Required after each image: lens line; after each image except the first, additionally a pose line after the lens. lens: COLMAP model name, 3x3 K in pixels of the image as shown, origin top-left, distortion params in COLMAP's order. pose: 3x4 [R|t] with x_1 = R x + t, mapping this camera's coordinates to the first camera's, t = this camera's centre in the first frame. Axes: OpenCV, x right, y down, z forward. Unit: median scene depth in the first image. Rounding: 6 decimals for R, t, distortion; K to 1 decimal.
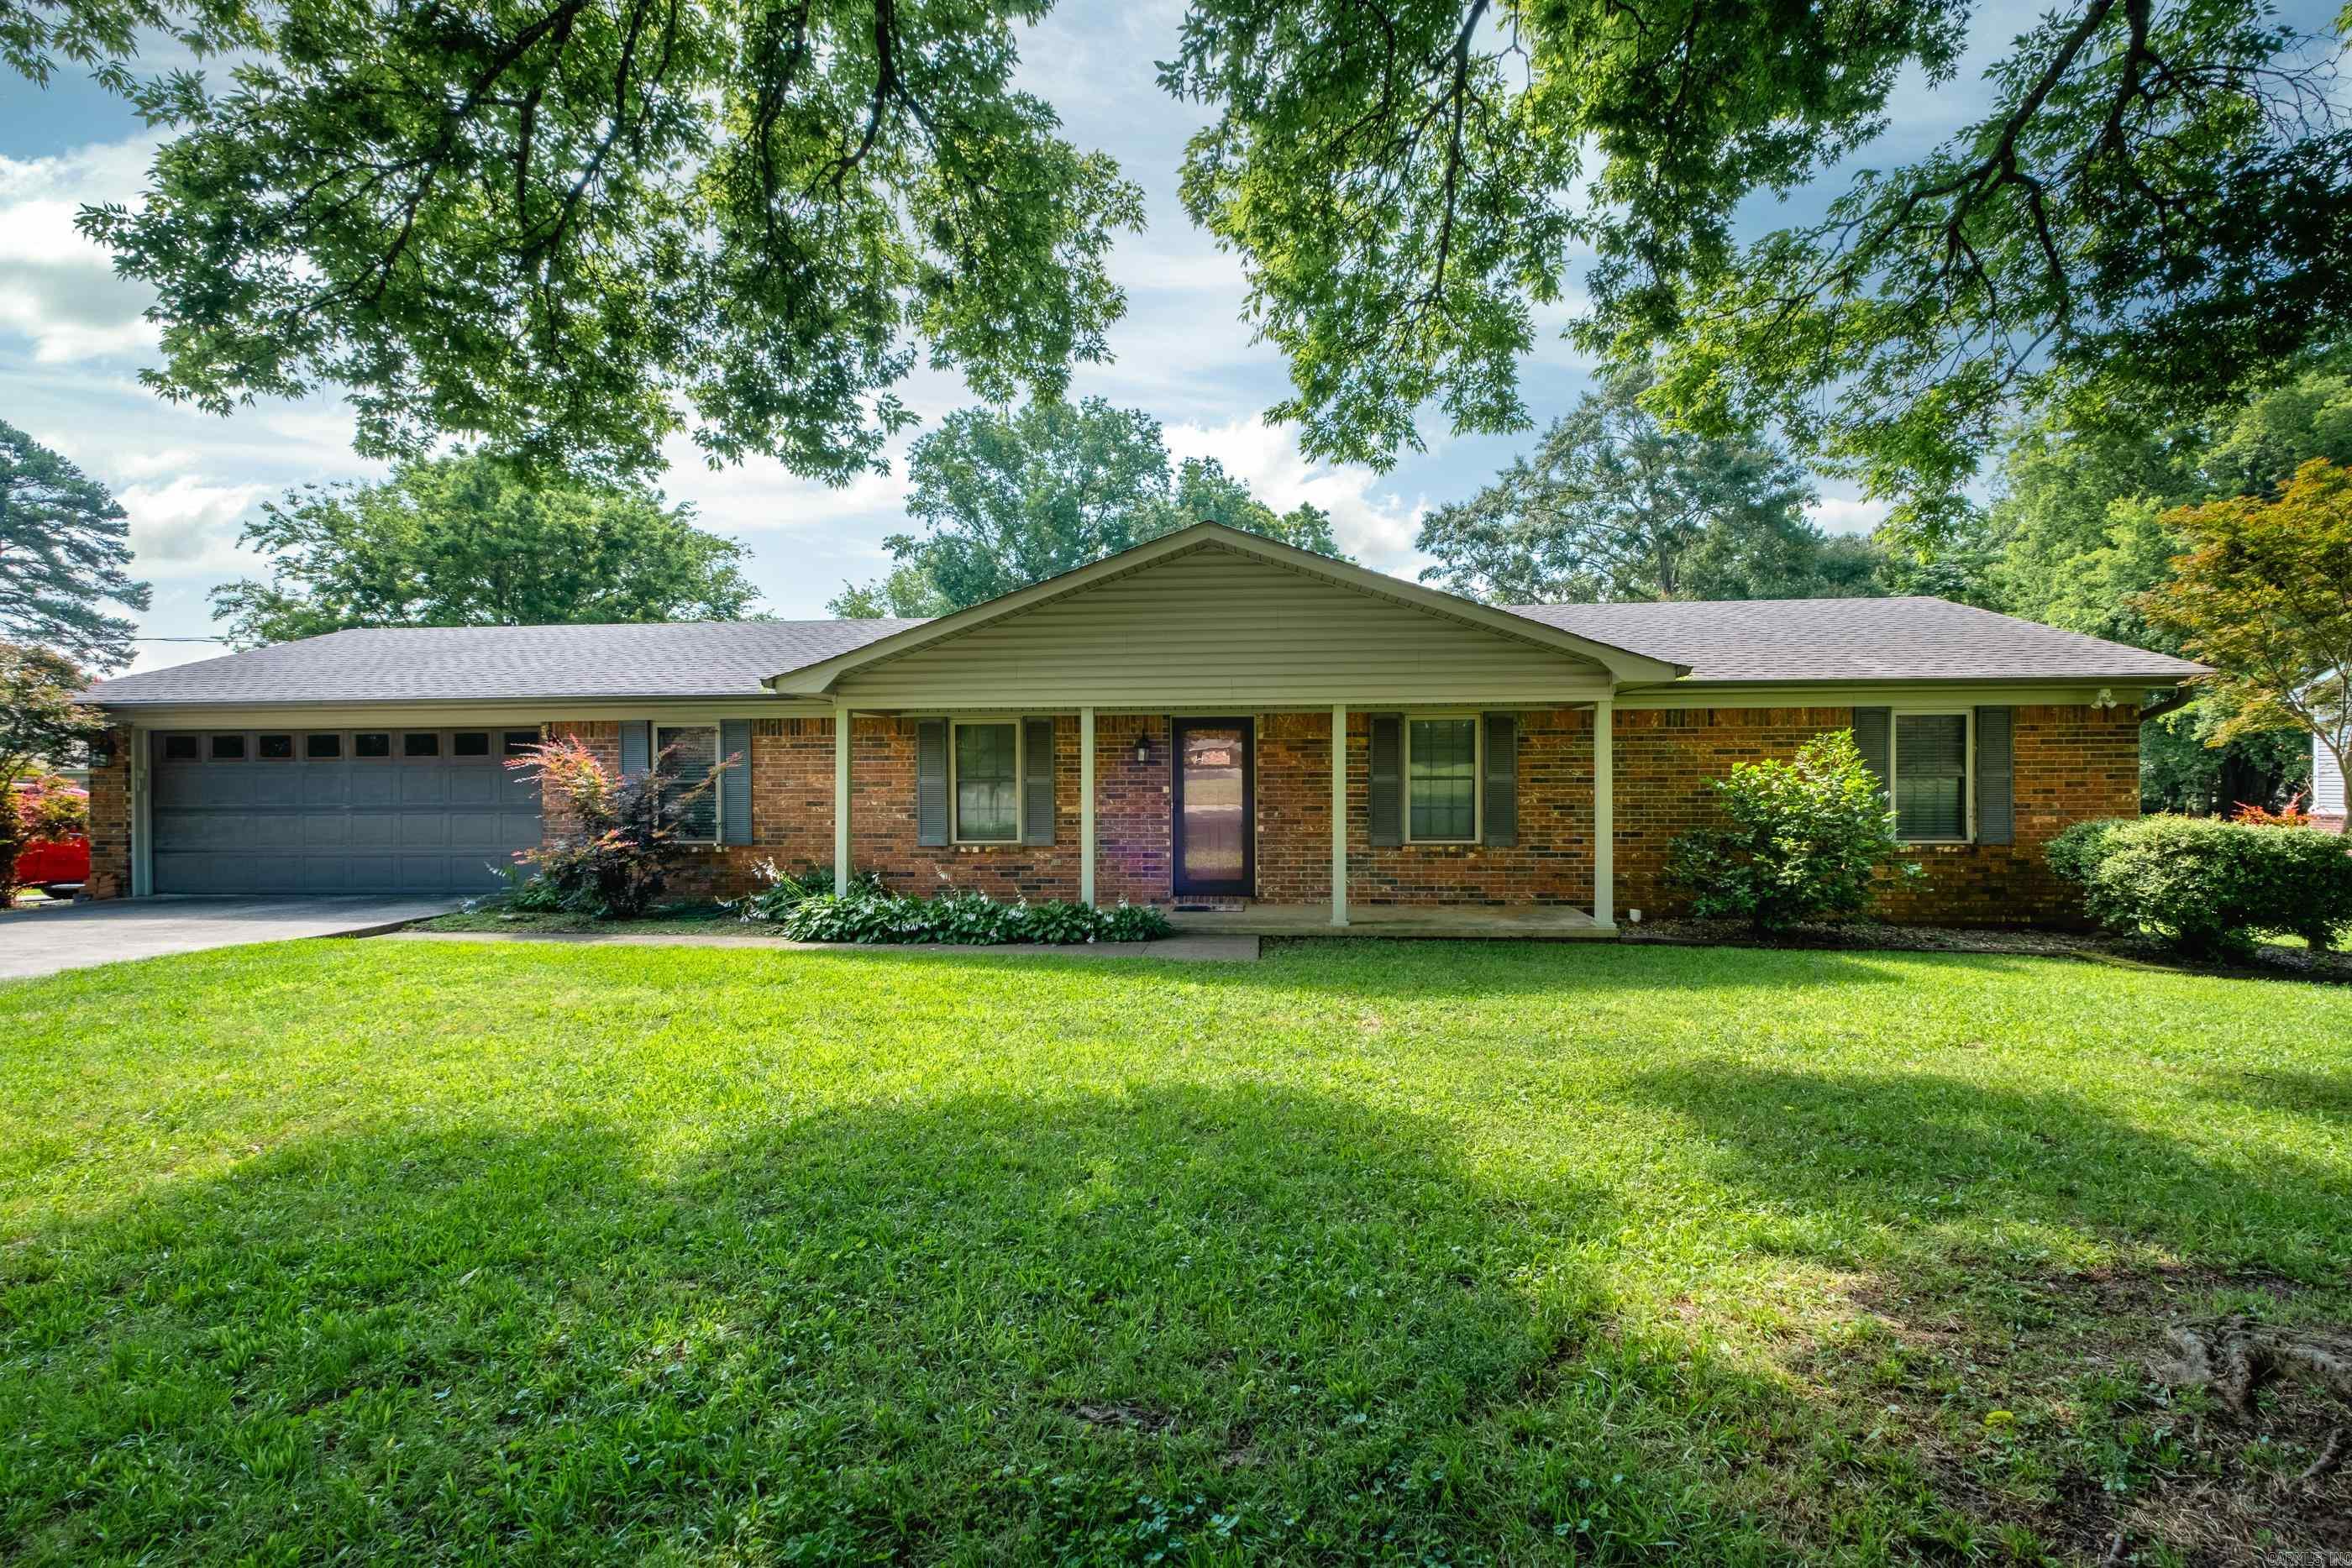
lens RADIAL K [[1012.0, 0, 1060.1], [0, 1012.0, 787.7], [0, 0, 1]] dist [0.003417, -0.004352]
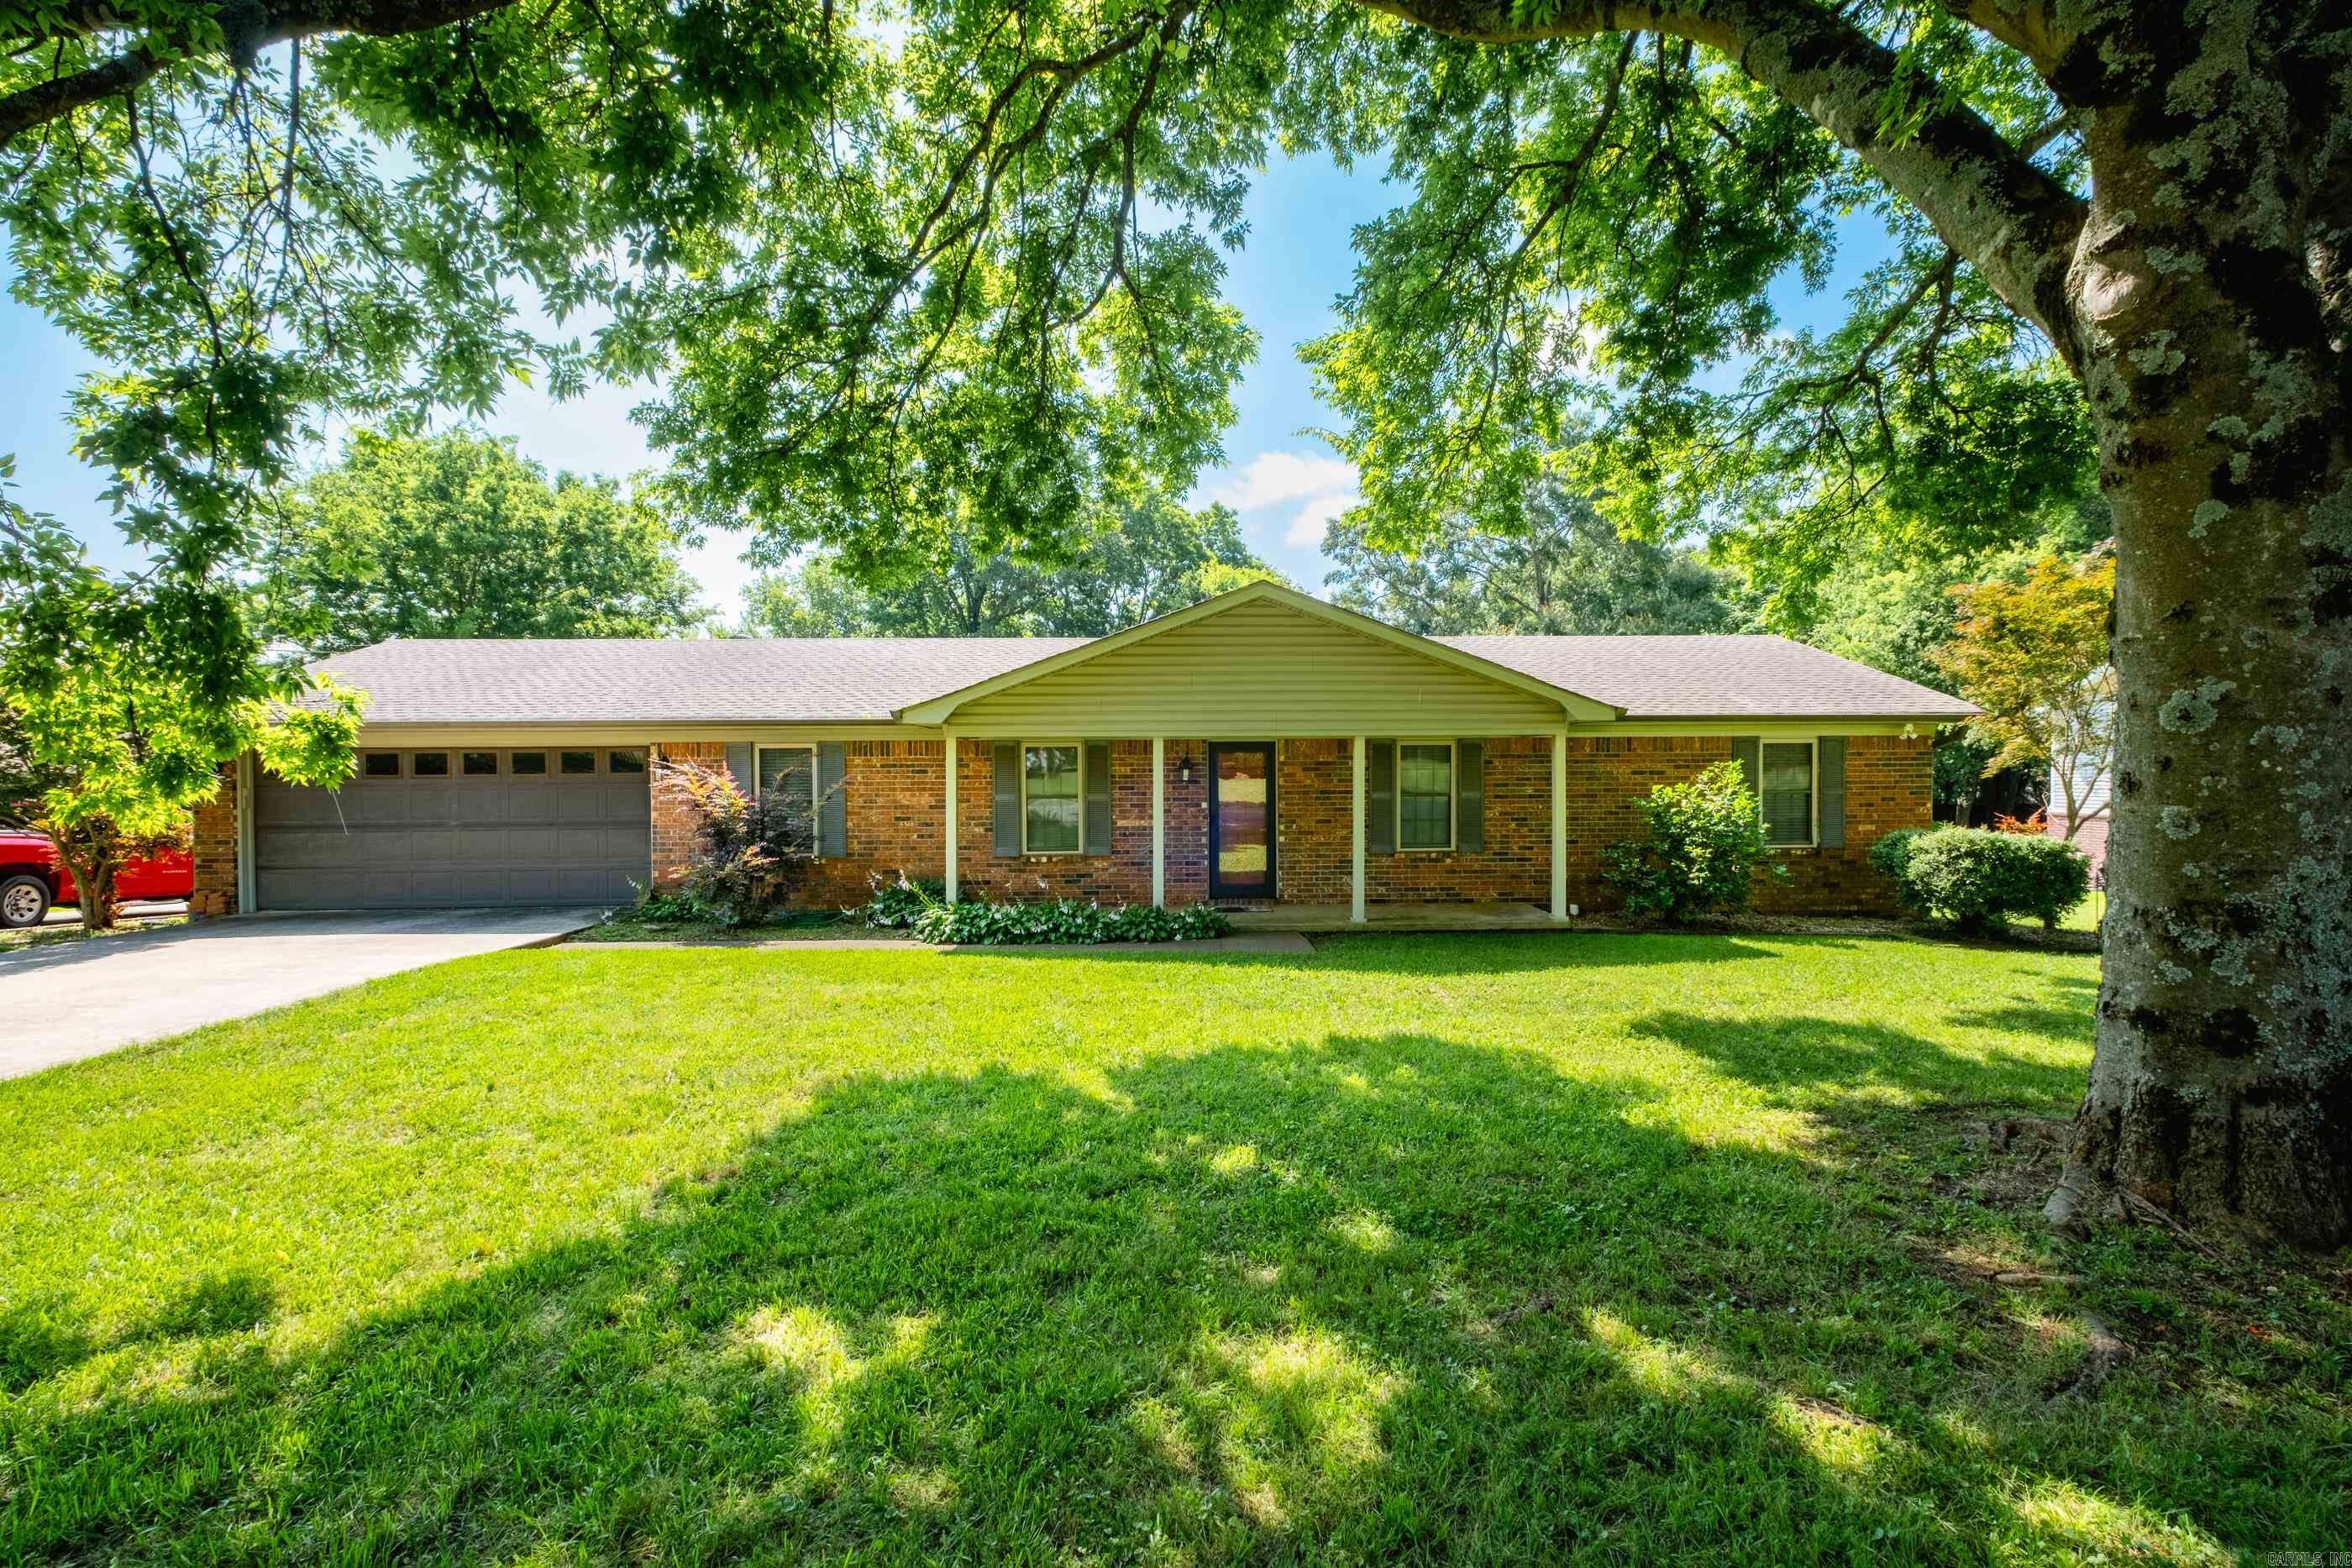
lens RADIAL K [[1019.2, 0, 1169.8], [0, 1019.2, 780.2], [0, 0, 1]] dist [0.000092, -0.000595]
pose [[0.983821, 0.007590, 0.178996, -0.150234], [-0.006255, 0.999948, -0.008019, -0.018262], [-0.179048, 0.006770, 0.983817, -0.128129]]
